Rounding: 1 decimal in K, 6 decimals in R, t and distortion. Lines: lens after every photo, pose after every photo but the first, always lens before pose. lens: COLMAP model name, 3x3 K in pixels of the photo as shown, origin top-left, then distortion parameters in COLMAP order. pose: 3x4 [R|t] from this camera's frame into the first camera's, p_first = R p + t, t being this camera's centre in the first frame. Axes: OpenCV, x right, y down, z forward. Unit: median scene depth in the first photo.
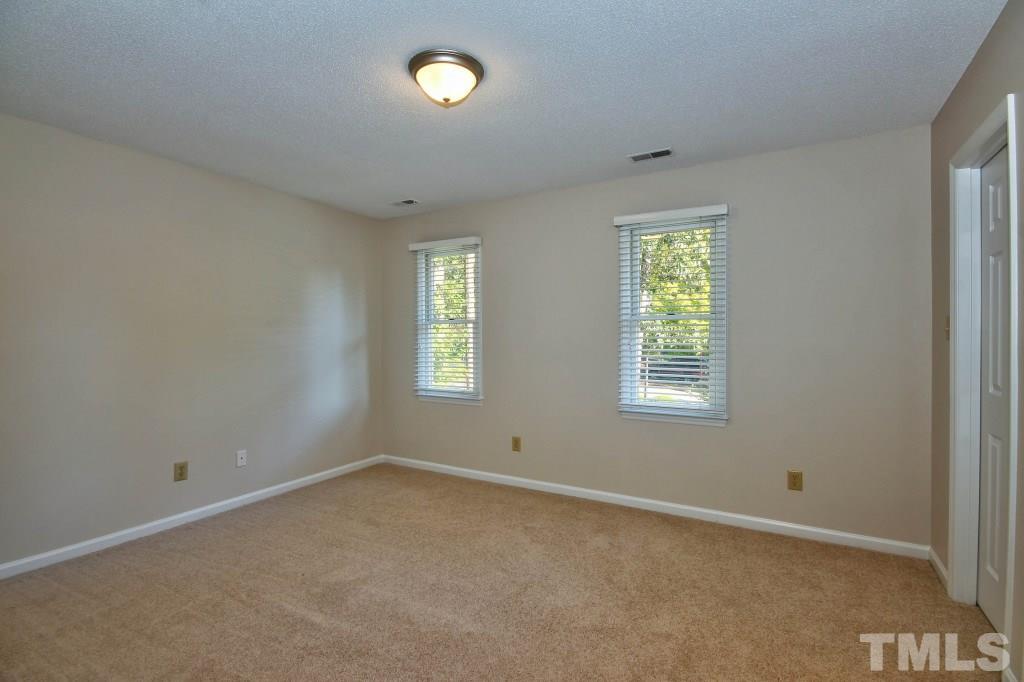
lens RADIAL K [[501.1, 0, 523.5], [0, 501.1, 341.1], [0, 0, 1]] dist [0.065569, -0.000134]
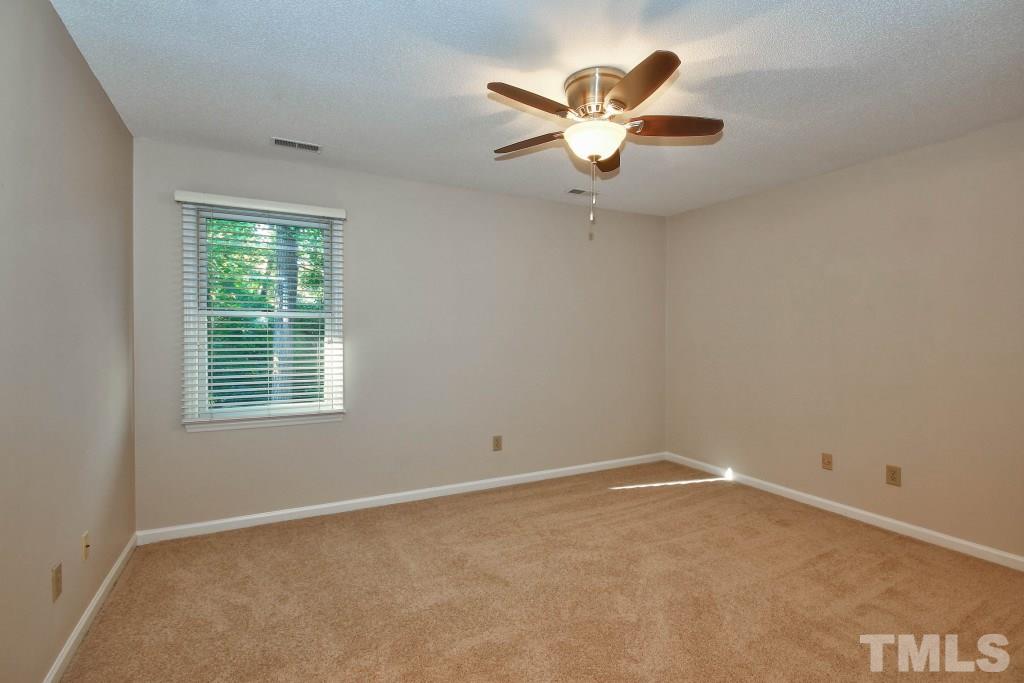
lens RADIAL K [[478.1, 0, 514.3], [0, 478.1, 337.5], [0, 0, 1]] dist [-0.000861, -0.000232]
pose [[0.529424, -0.007547, 0.848324, -0.304144], [0.009664, 0.999949, 0.002864, -0.002039], [-0.848302, 0.006682, 0.529470, 0.183810]]
